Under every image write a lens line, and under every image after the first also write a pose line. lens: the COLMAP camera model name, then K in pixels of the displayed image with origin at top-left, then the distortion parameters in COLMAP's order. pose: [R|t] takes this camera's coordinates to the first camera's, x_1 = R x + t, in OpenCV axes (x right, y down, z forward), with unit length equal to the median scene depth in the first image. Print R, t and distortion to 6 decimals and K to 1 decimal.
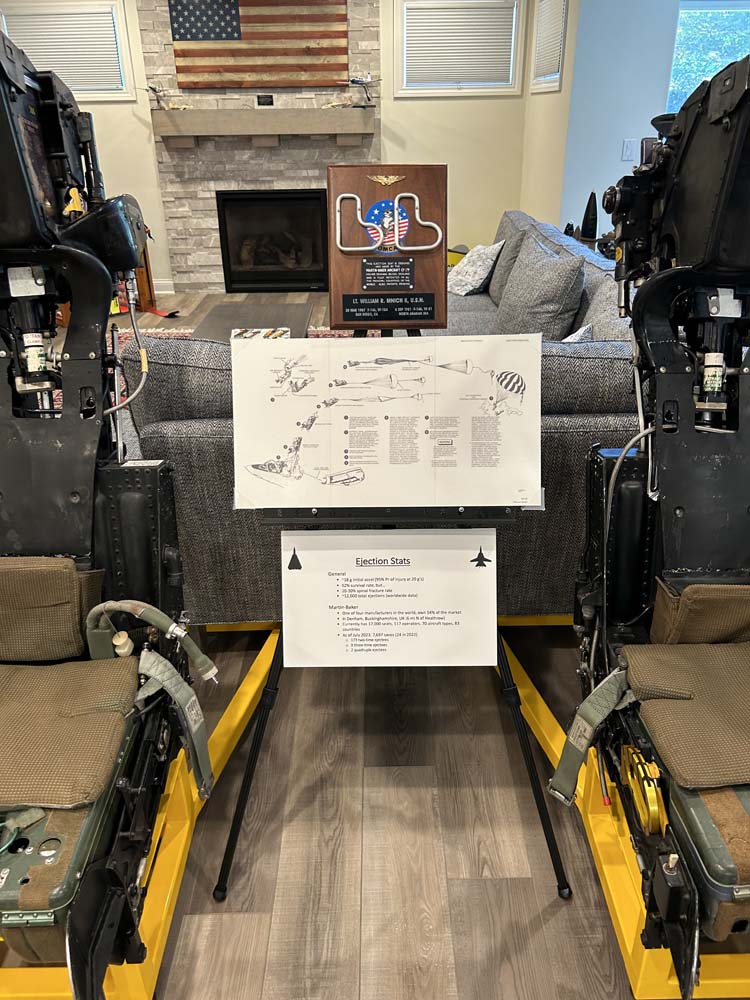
lens RADIAL K [[757.9, 0, 375.0], [0, 757.9, 492.0], [0, 0, 1]] dist [0.051459, -0.000770]
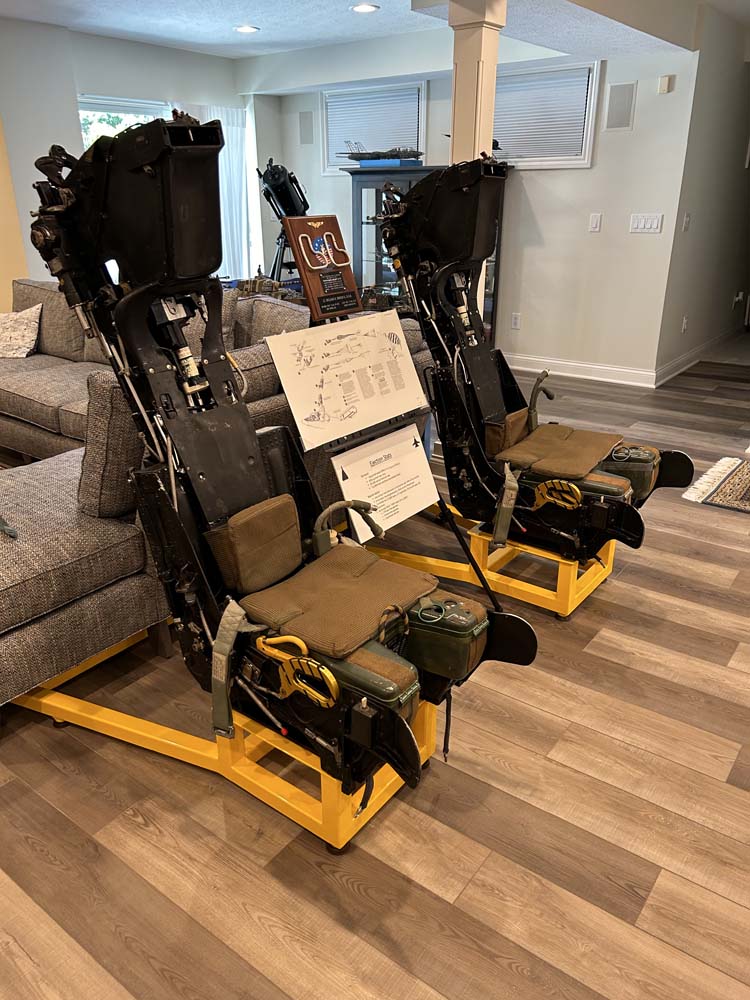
lens RADIAL K [[757.9, 0, 375.6], [0, 757.9, 503.9], [0, 0, 1]] dist [0.051459, -0.000770]
pose [[0.606794, -0.299349, 0.736336, -1.196710], [0.358083, 0.929994, 0.082992, 0.043748], [-0.709632, 0.213310, 0.671507, -0.033043]]
